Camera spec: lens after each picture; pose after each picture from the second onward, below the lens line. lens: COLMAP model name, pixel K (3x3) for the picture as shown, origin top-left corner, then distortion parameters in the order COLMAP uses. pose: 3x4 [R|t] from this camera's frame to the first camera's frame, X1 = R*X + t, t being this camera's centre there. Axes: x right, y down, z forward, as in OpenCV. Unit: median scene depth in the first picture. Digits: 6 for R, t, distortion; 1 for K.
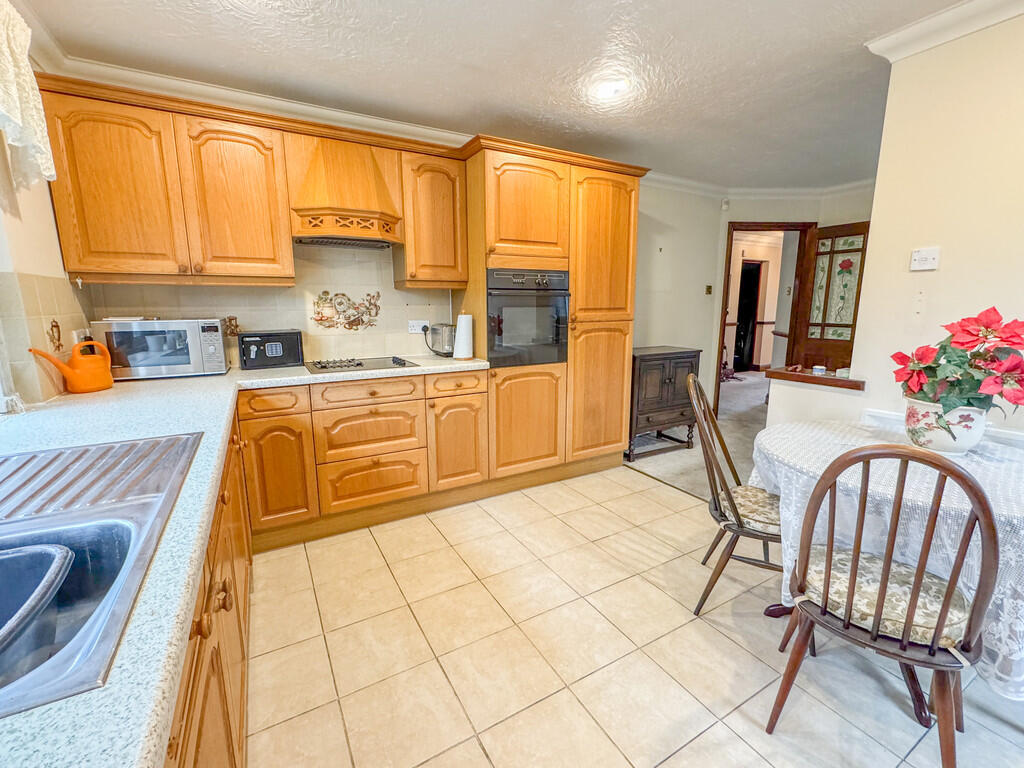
lens RADIAL K [[440.5, 0, 510.8], [0, 440.5, 383.6], [0, 0, 1]] dist [0.001722, 0.000022]
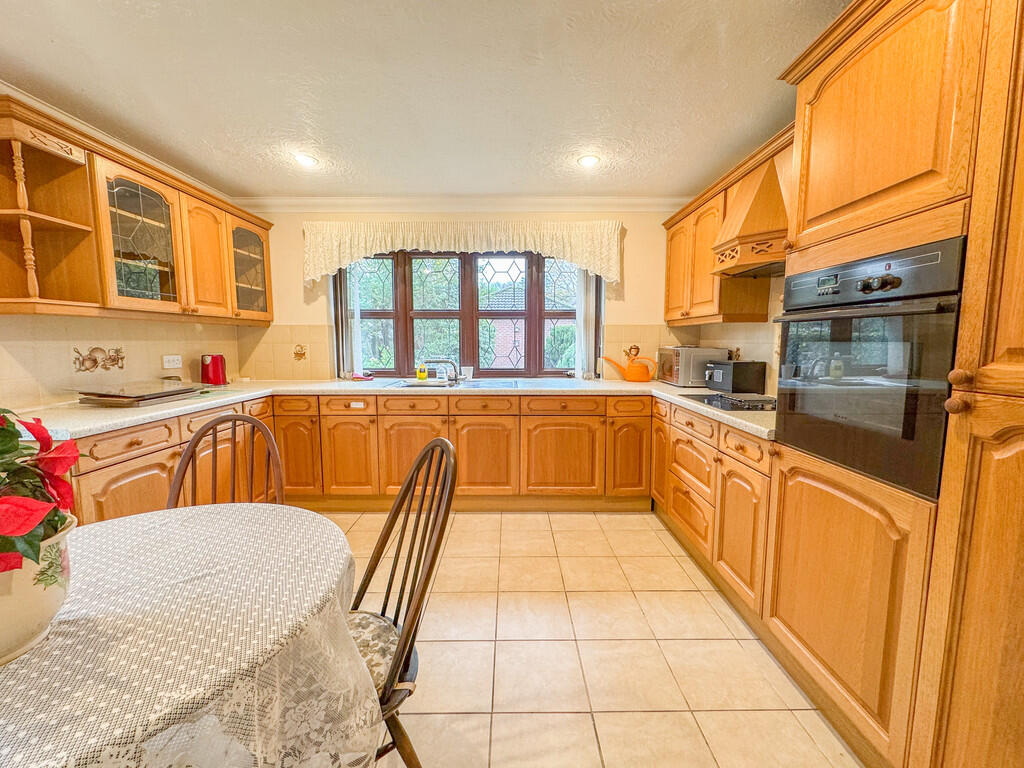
lens RADIAL K [[422.2, 0, 520.4], [0, 422.2, 383.8], [0, 0, 1]] dist [-0.005708, -0.000696]
pose [[-0.487464, 0.091211, -0.868366, 0.555815], [-0.154738, 0.969762, 0.188725, -0.149037], [0.859322, 0.226366, -0.458611, 0.850151]]
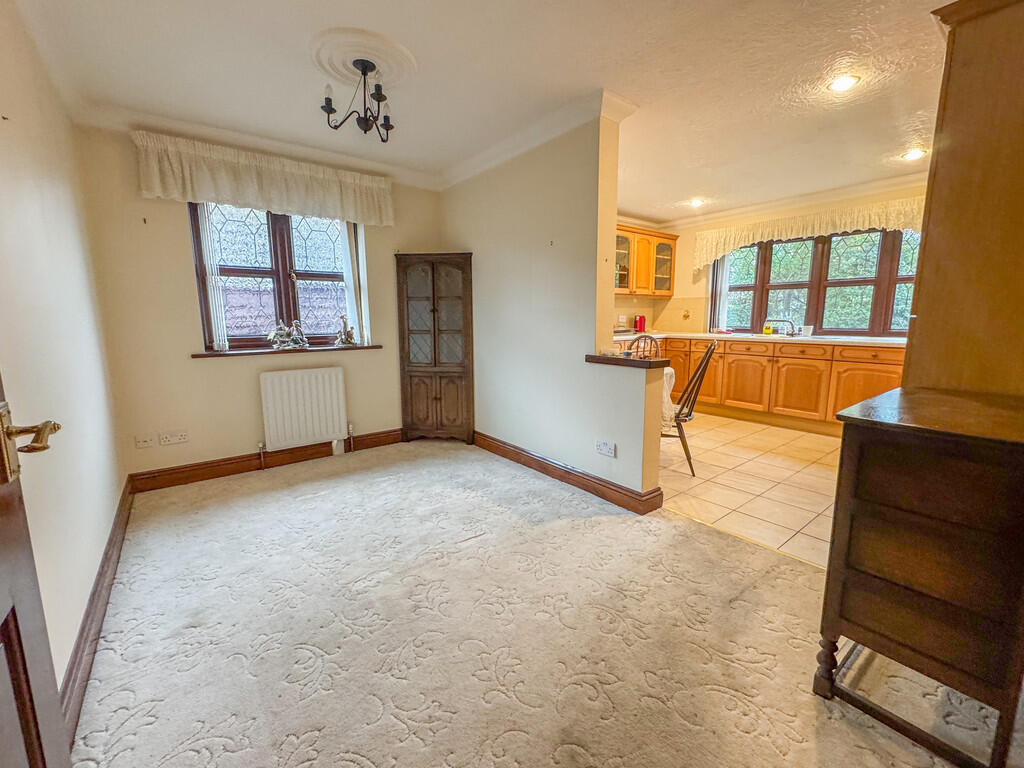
lens RADIAL K [[422.2, 0, 510.4], [0, 422.2, 382.6], [0, 0, 1]] dist [-0.005708, -0.000696]
pose [[-0.990250, 0.029966, -0.136042, 0.816016], [-0.016507, 0.944467, 0.328193, -0.221583], [0.138321, 0.327238, -0.934763, 1.399155]]
